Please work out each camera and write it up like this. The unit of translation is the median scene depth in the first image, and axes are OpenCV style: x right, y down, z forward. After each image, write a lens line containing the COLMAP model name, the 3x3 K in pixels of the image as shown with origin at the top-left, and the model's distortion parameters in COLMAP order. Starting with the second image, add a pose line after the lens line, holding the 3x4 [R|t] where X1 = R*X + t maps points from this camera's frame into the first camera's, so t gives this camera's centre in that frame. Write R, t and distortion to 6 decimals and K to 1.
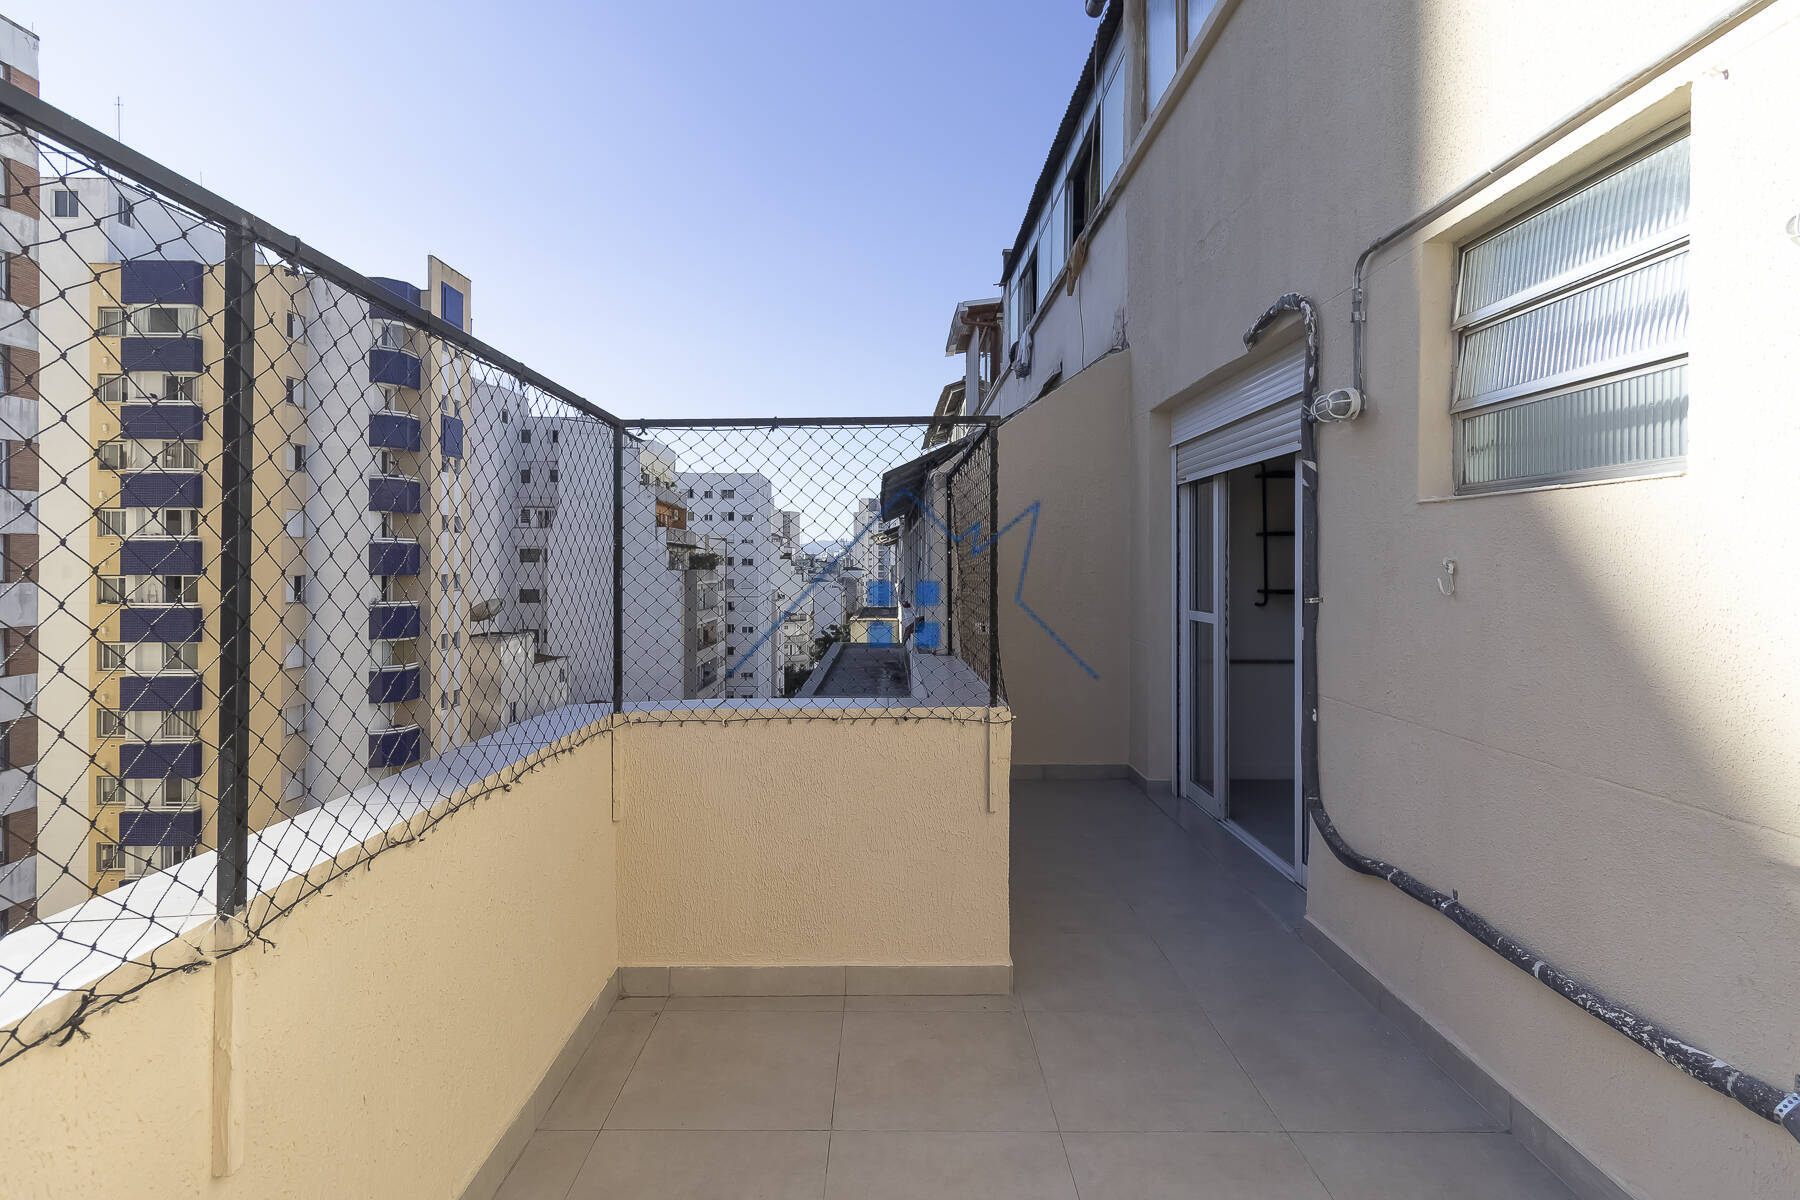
lens RADIAL K [[960.2, 0, 898.7], [0, 960.2, 549.1], [0, 0, 1]] dist [-0.000637, 0.000420]
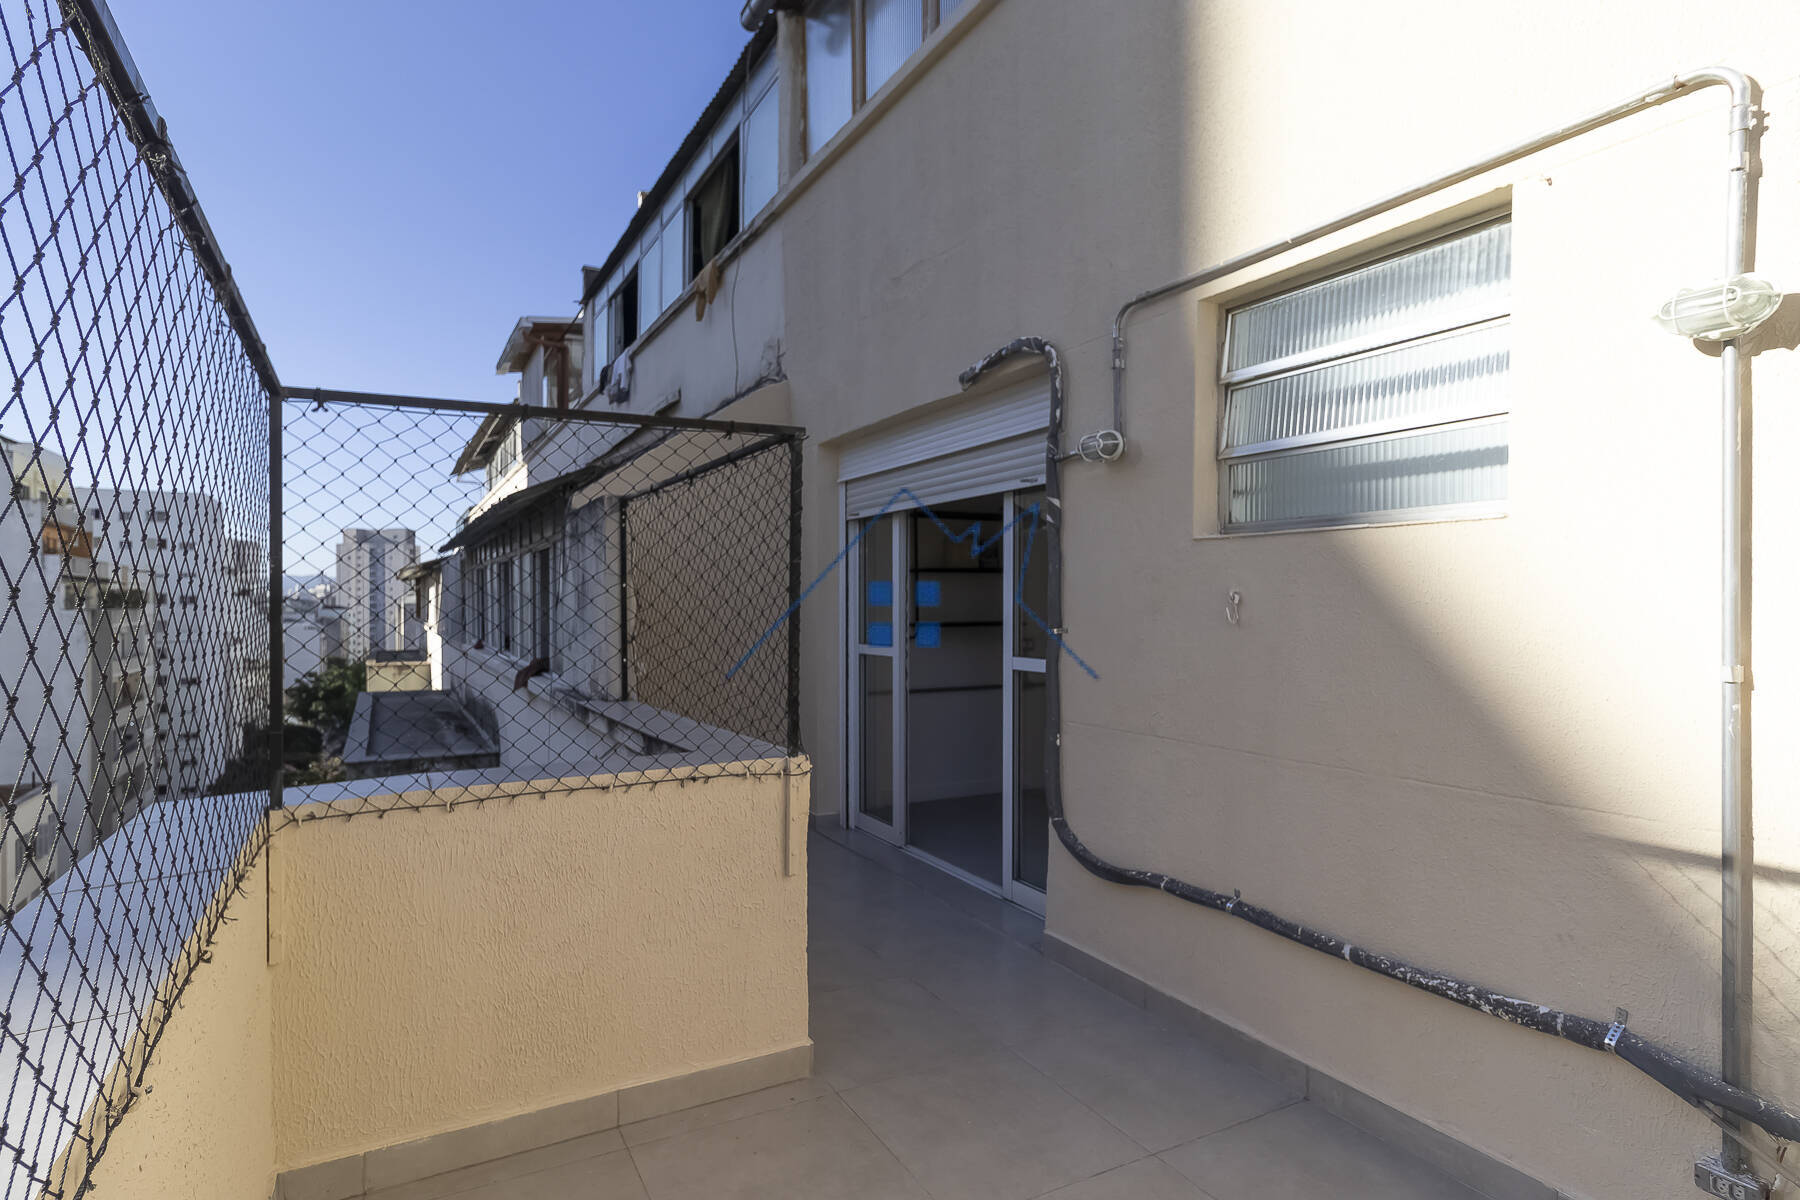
lens RADIAL K [[930.0, 0, 900.0], [0, 930.0, 600.0], [0, 0, 1]] dist [0.000843, 0.000338]
pose [[0.878604, 0.000908, 0.477550, -0.222014], [-0.007218, 0.999909, 0.011379, 0.009576], [-0.477496, -0.013444, 0.878531, 0.201792]]
